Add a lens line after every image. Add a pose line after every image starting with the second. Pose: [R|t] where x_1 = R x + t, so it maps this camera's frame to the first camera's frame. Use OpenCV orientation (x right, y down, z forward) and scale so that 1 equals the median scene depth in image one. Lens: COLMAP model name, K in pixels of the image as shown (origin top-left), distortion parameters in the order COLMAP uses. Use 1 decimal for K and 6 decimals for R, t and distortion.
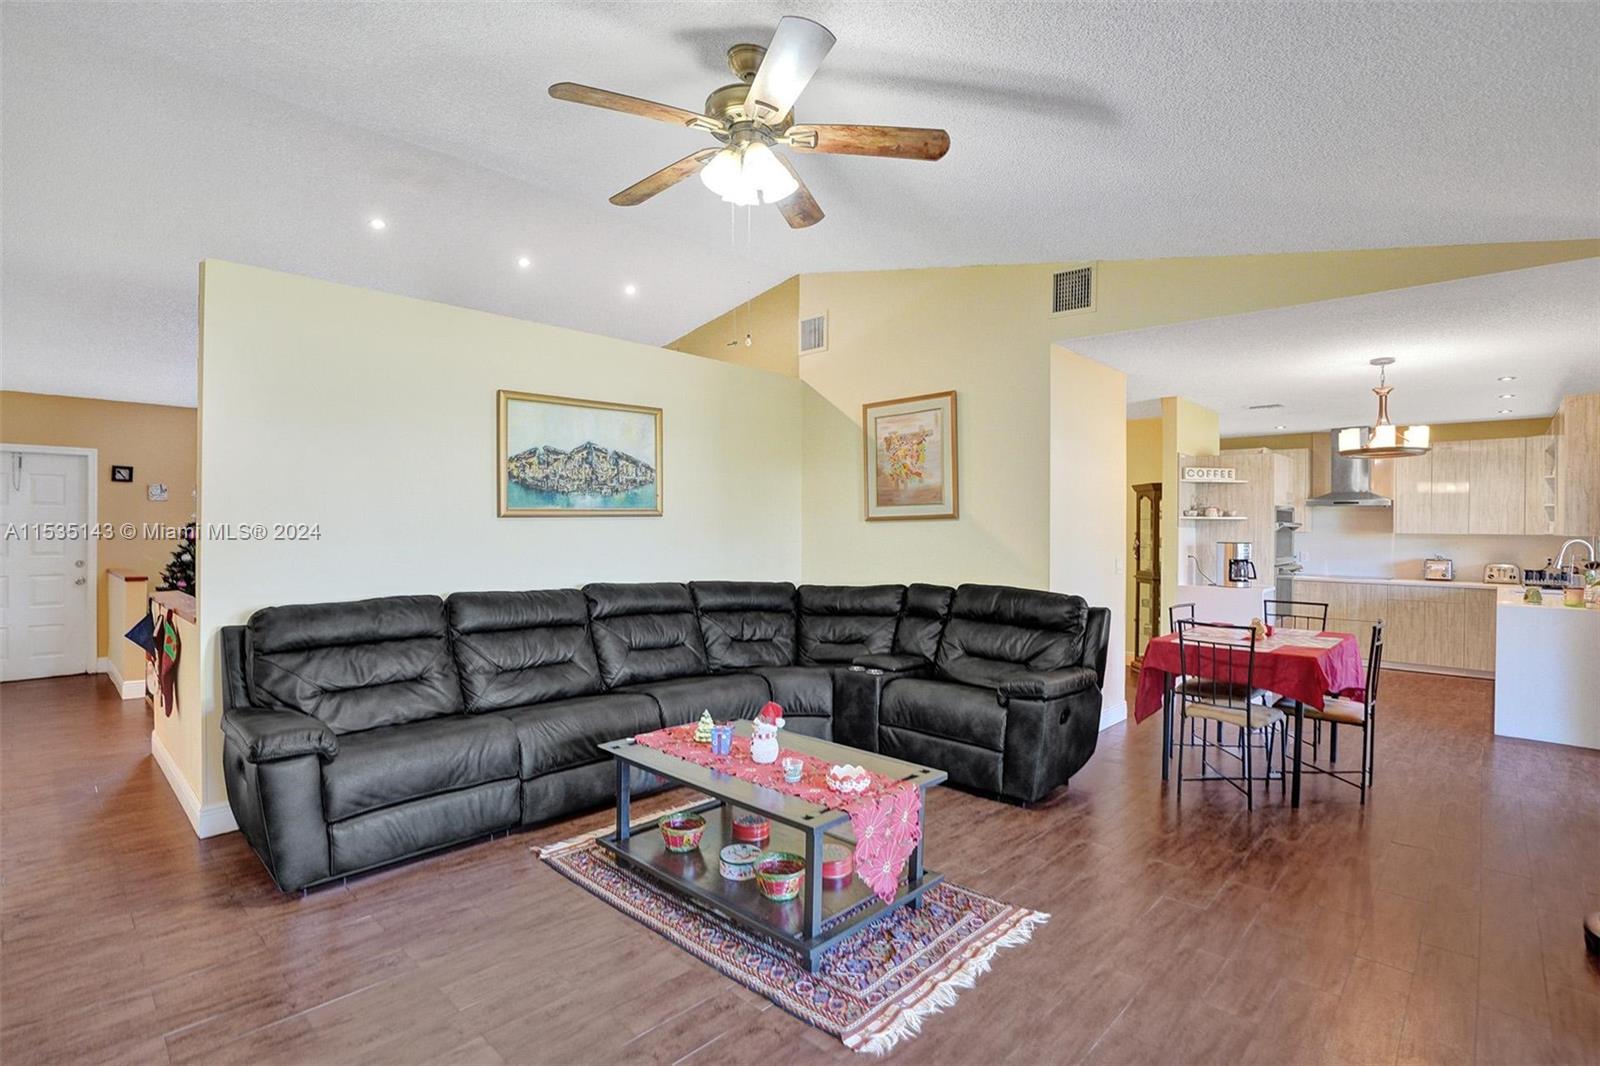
lens RADIAL K [[770.0, 0, 802.1], [0, 770.0, 530.6], [0, 0, 1]] dist [-0.057487, 0.021483]
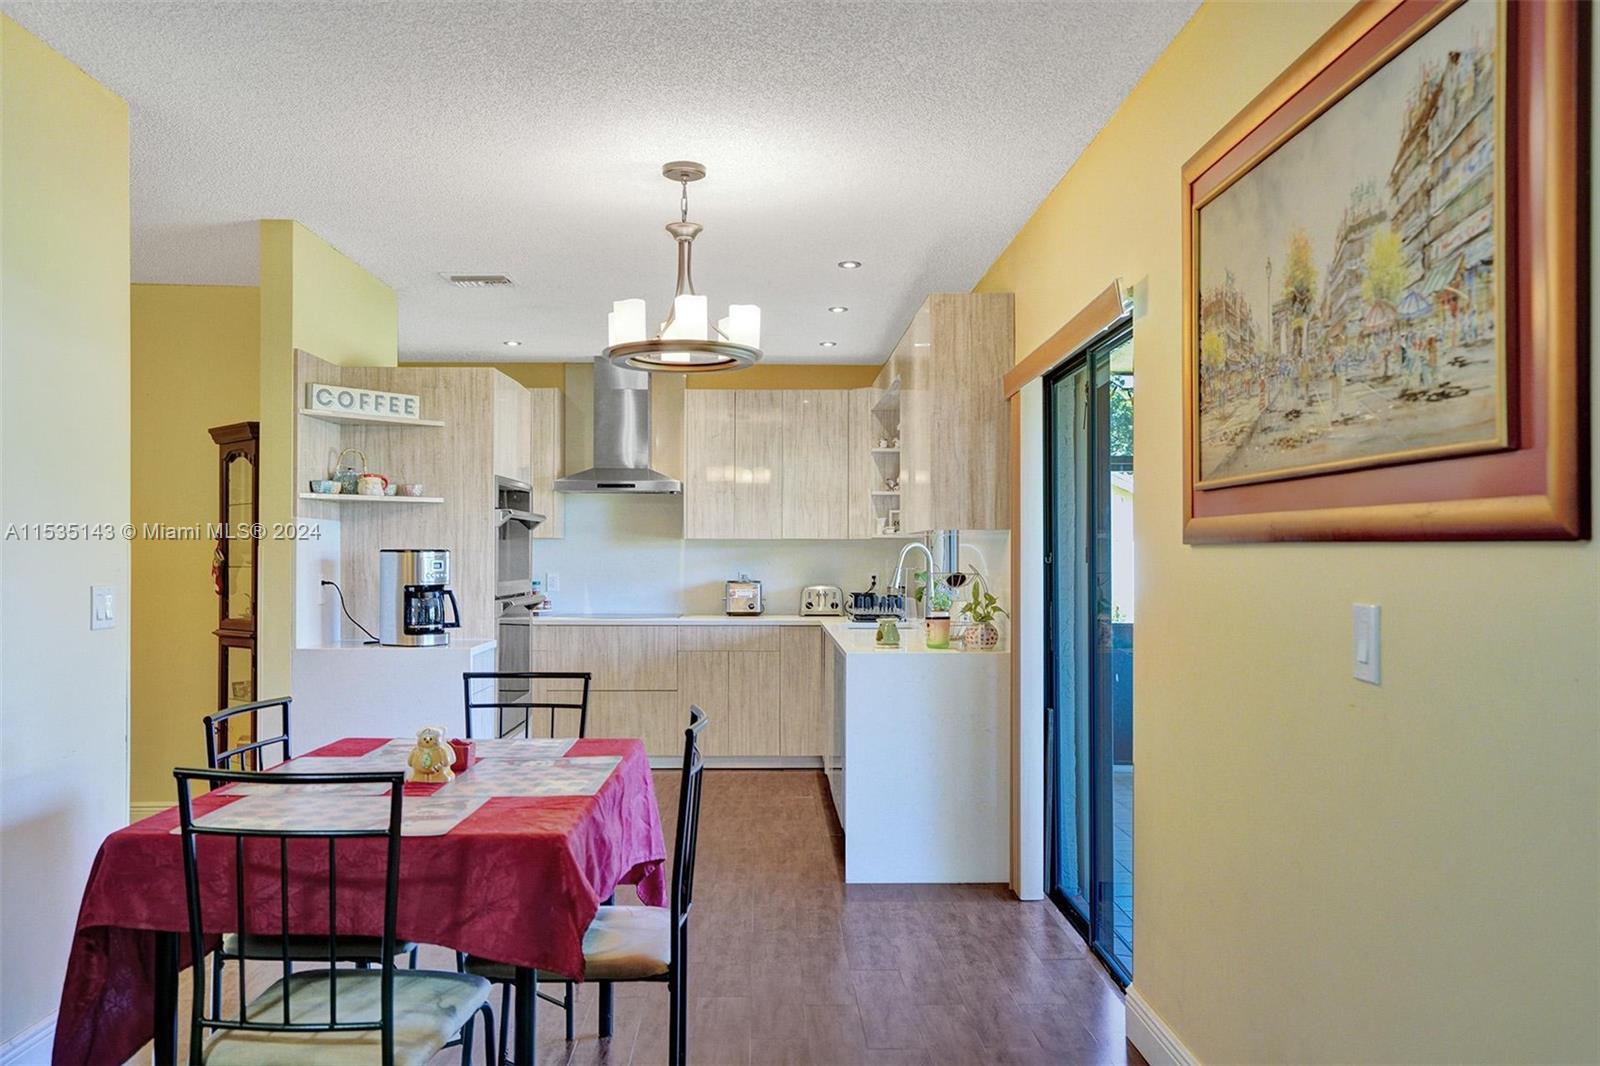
lens RADIAL K [[1253.8, 0, 822.0], [0, 1253.8, 534.6], [0, 0, 1]] dist [0.006333, 0.010052]
pose [[0.701313, 0.004480, 0.712839, 0.260981], [0.007592, 0.999877, -0.013754, 0.025128], [-0.712813, 0.015058, 0.701193, 0.372926]]
